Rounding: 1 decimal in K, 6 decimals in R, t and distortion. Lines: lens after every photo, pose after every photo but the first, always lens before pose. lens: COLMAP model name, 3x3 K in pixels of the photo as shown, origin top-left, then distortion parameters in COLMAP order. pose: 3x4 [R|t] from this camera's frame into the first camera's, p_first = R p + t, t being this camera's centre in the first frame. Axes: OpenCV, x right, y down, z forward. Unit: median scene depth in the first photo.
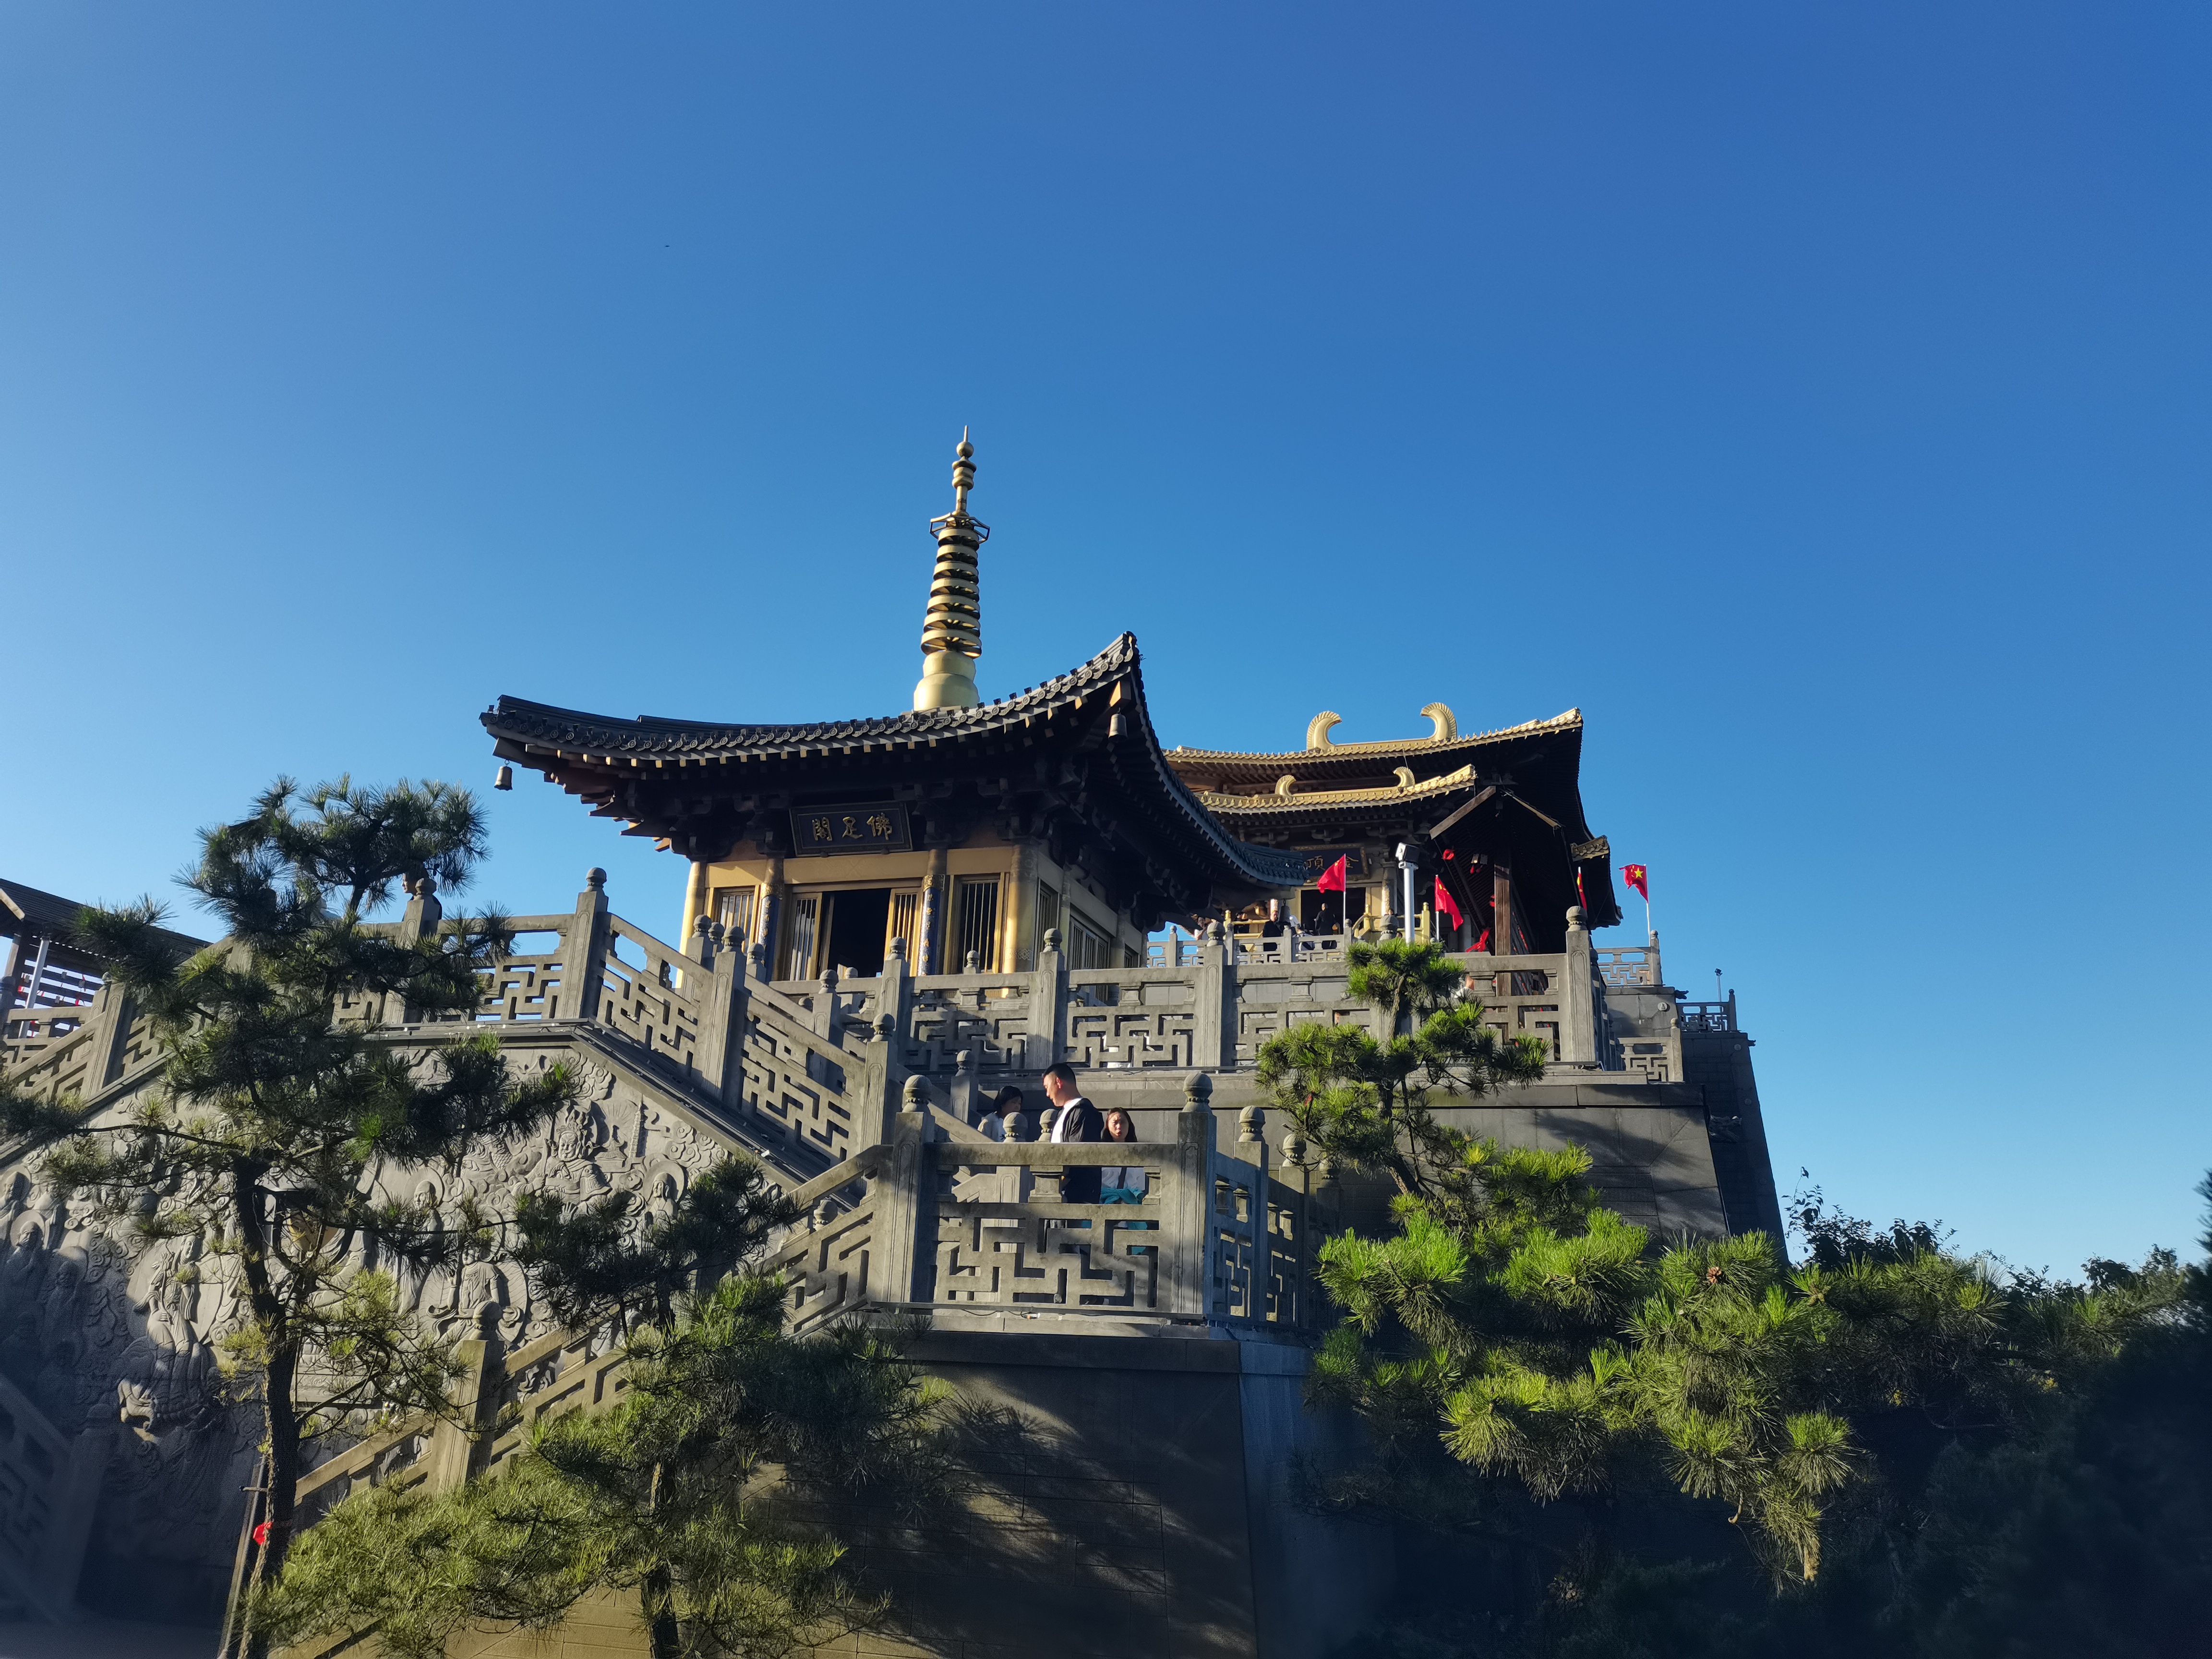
lens RADIAL K [[1653.1, 0, 1102.7], [0, 1653.1, 830.7], [0, 0, 1]] dist [0.012215, 0.003983]
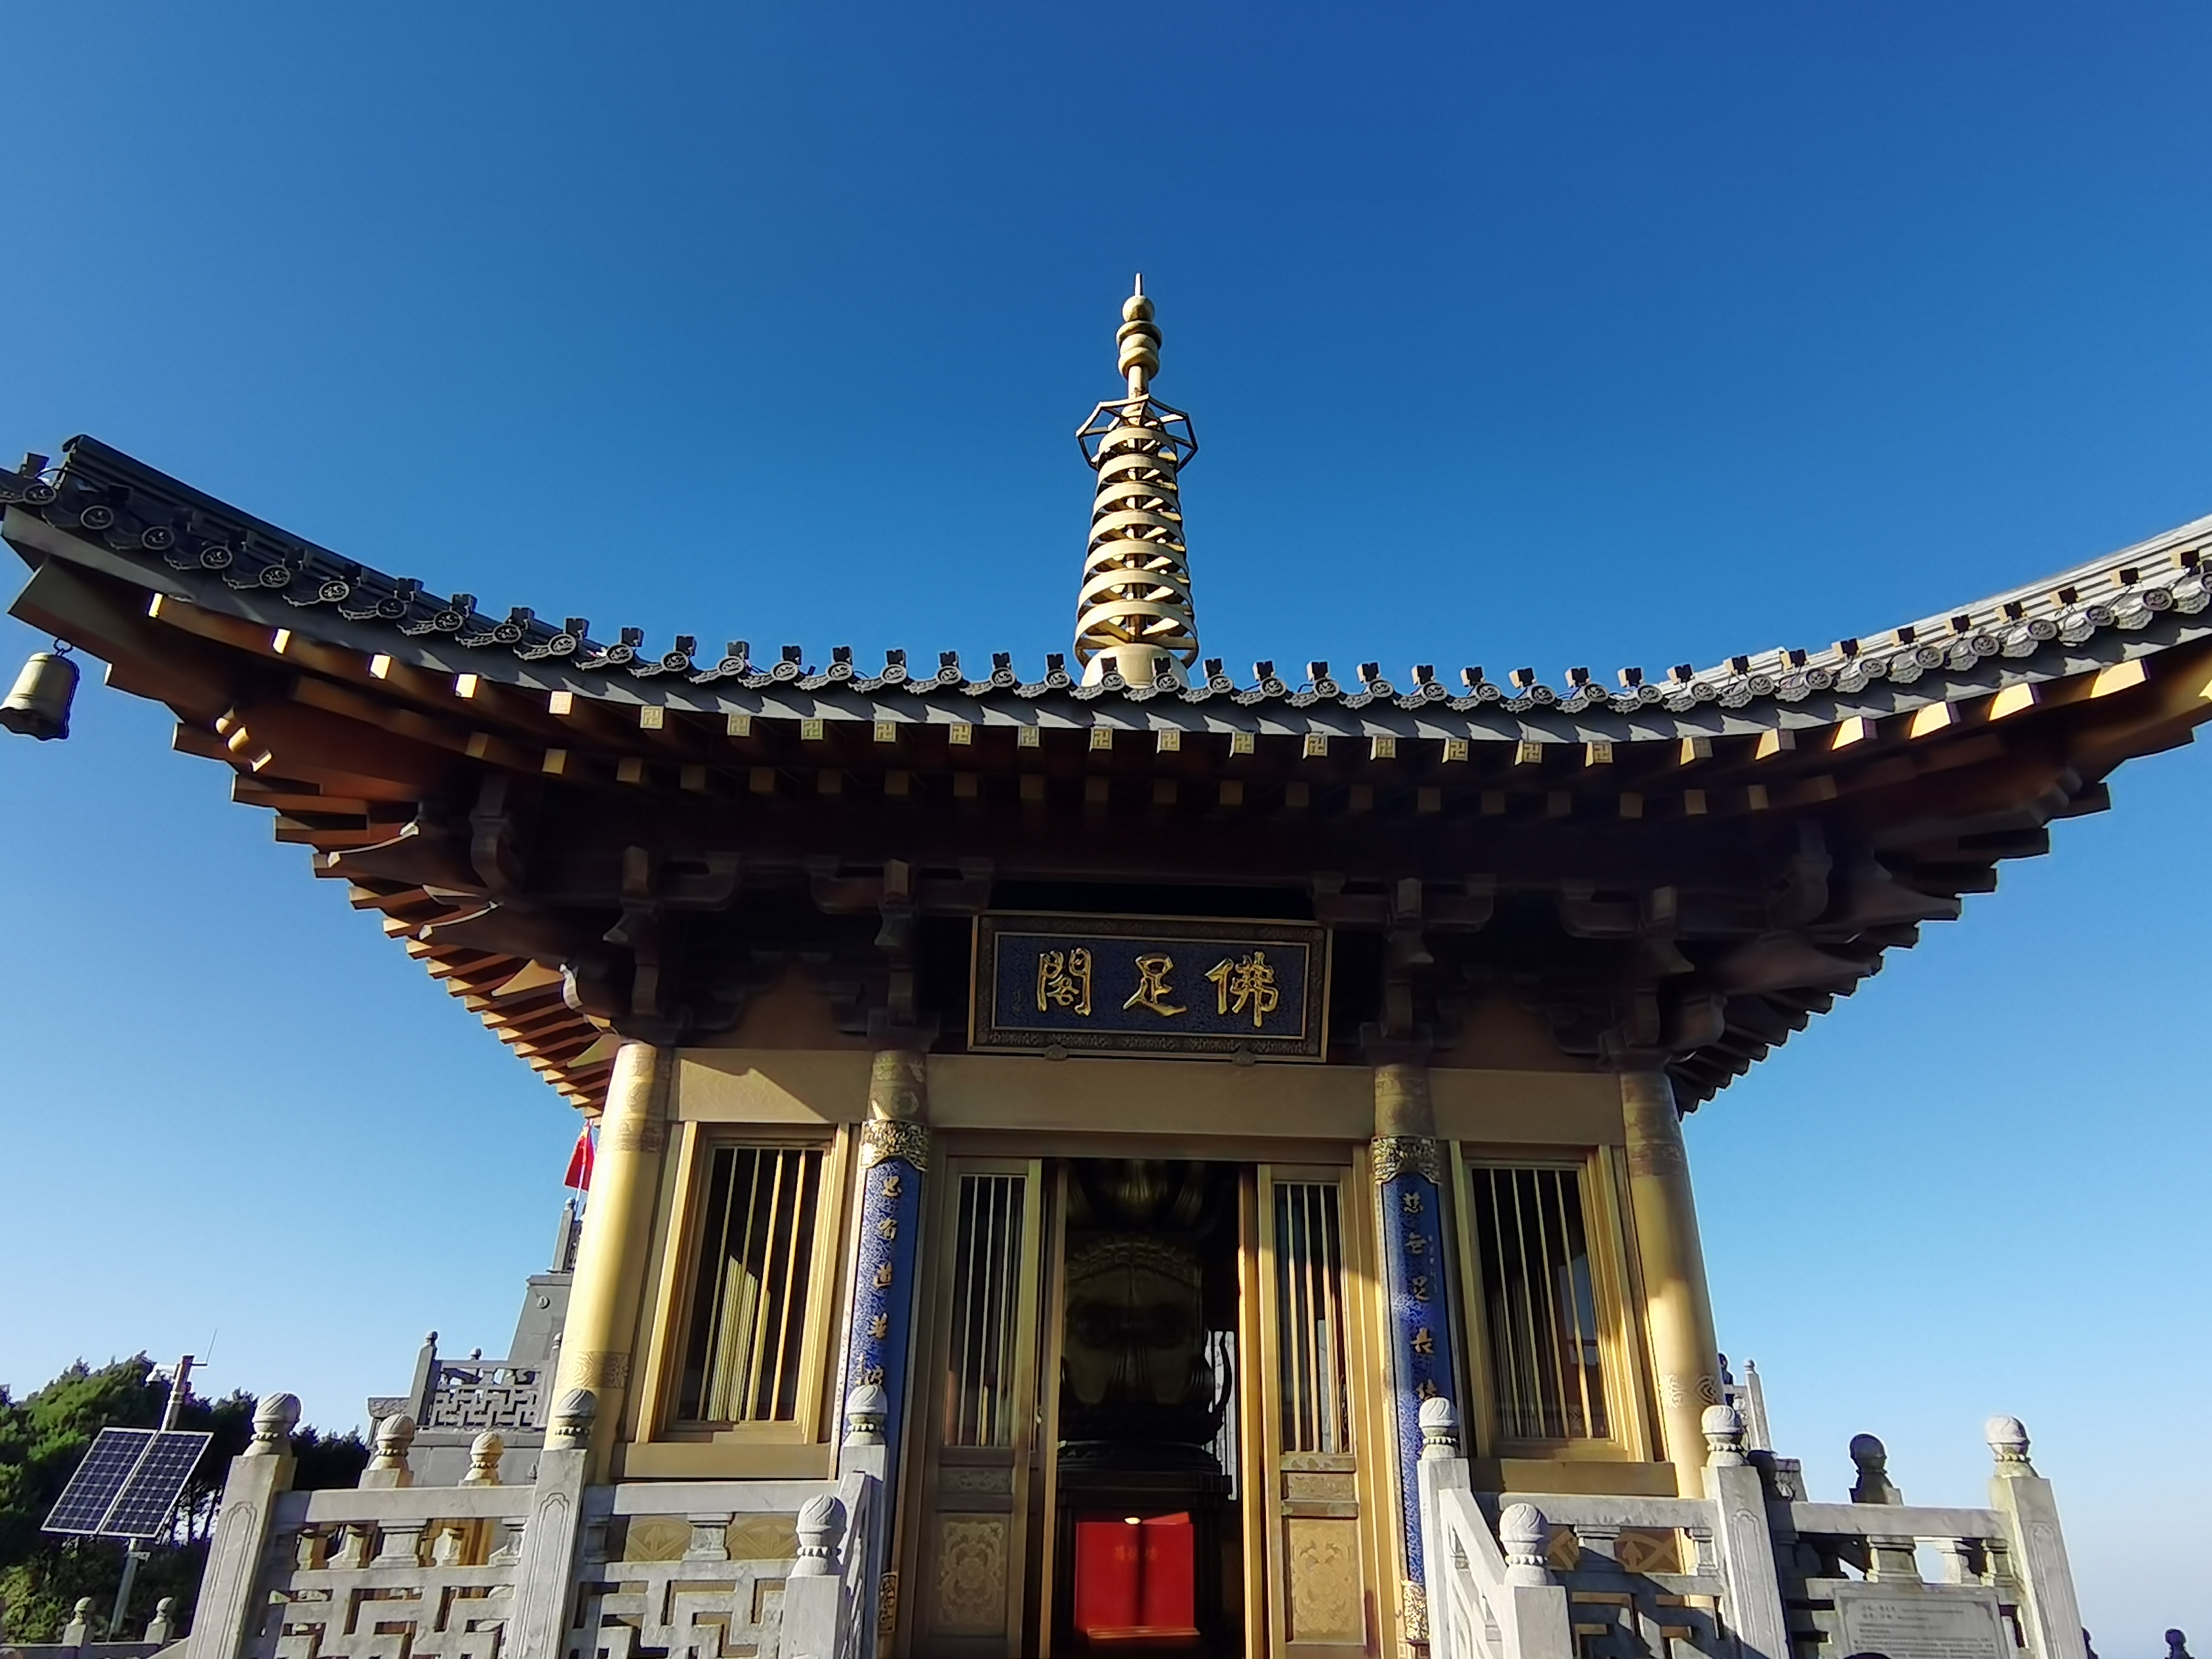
lens RADIAL K [[1422.3, 0, 1110.8], [0, 1422.3, 836.9], [0, 0, 1]] dist [0.010169, 0.002961]
pose [[0.934788, 0.131672, 0.329899, -0.266282], [-0.081129, 0.983351, -0.162601, 0.017555], [-0.345816, 0.125234, 0.929907, 0.706897]]
